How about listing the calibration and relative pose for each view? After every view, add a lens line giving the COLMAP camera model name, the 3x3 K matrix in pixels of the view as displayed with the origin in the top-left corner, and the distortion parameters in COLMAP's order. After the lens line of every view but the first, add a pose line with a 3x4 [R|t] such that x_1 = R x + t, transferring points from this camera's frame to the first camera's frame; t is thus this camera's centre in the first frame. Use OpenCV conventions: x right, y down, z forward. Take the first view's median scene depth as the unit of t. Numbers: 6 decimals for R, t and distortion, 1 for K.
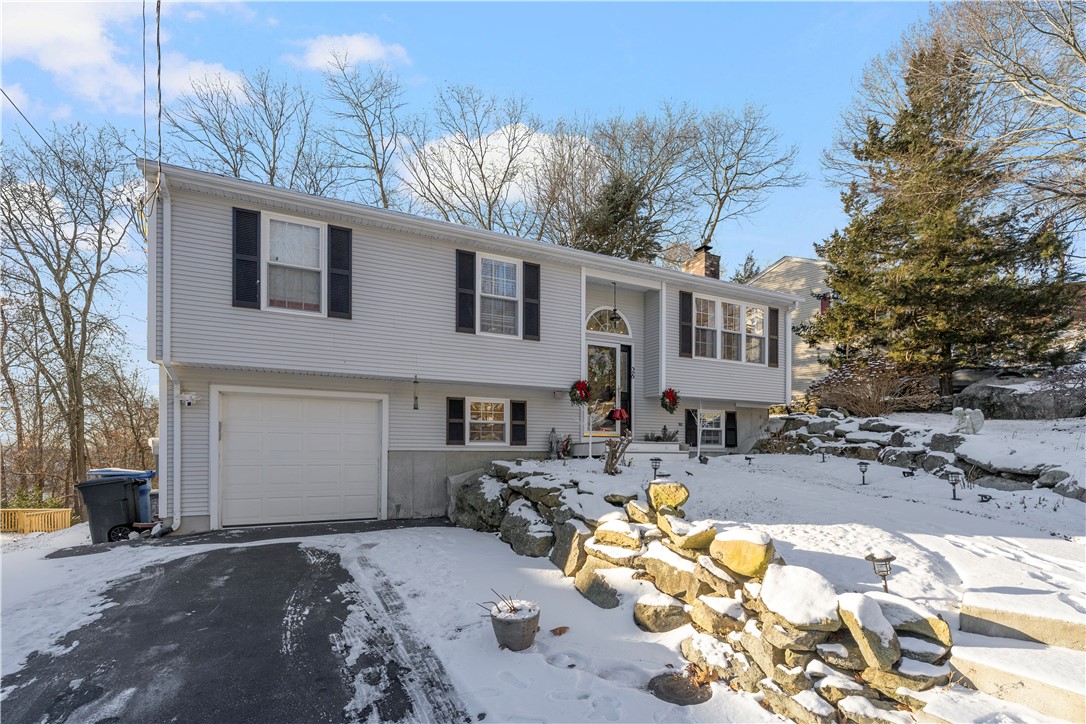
lens RADIAL K [[488.7, 0, 537.1], [0, 488.7, 453.4], [0, 0, 1]] dist [0.000716, 0.000450]
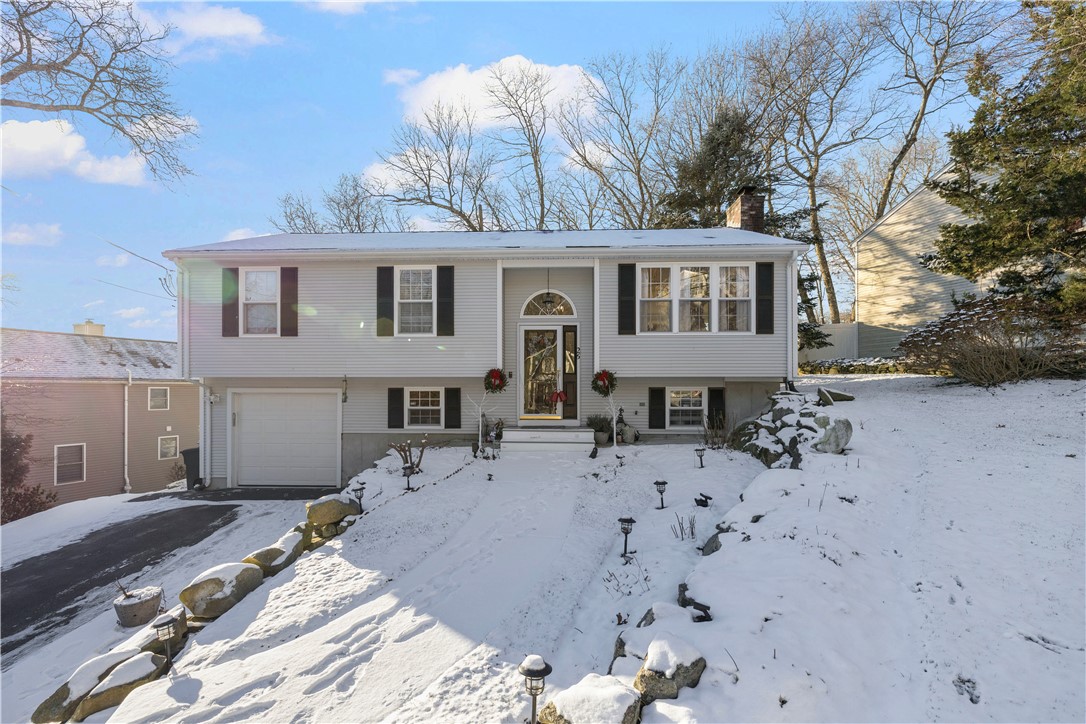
lens RADIAL K [[470.5, 0, 530.2], [0, 470.5, 392.3], [0, 0, 1]] dist [-0.000656, -0.000104]
pose [[0.884619, -0.004401, -0.466294, 0.608645], [0.003261, 0.999989, -0.003252, -0.093564], [0.466304, 0.001356, 0.884624, 0.140461]]
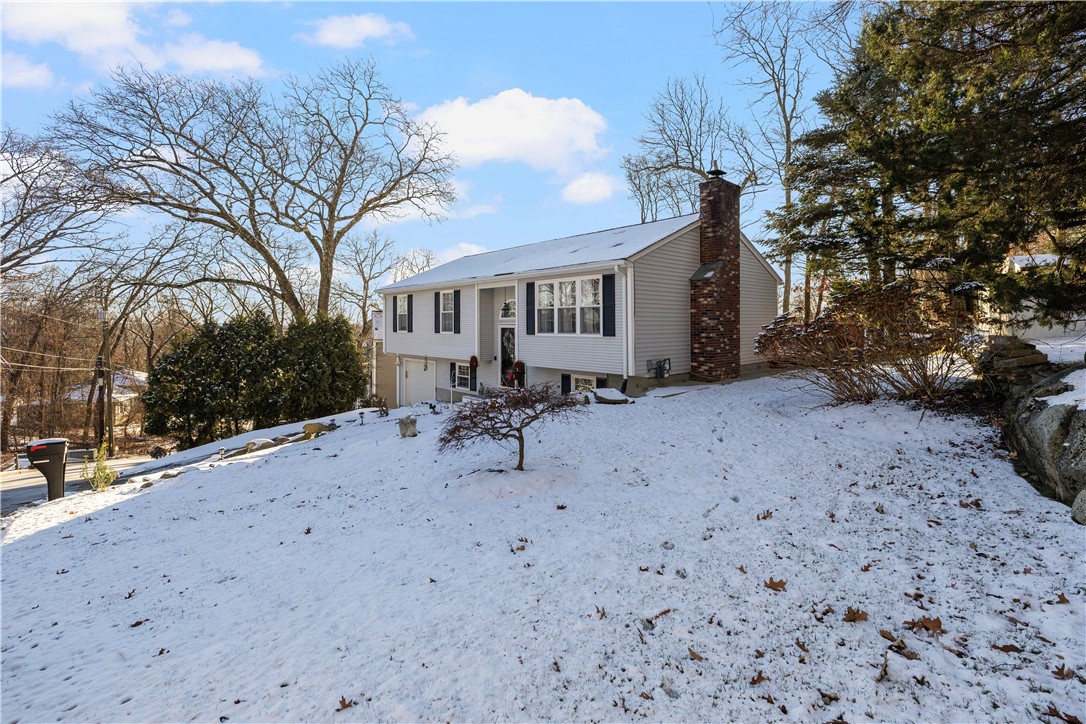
lens RADIAL K [[463.1, 0, 541.8], [0, 463.1, 341.9], [0, 0, 1]] dist [0.000566, 0.000071]
pose [[0.306430, 0.026240, -0.951531, 1.565876], [0.000450, 0.999616, 0.027711, -0.231452], [0.951893, -0.008920, 0.306301, 0.729666]]
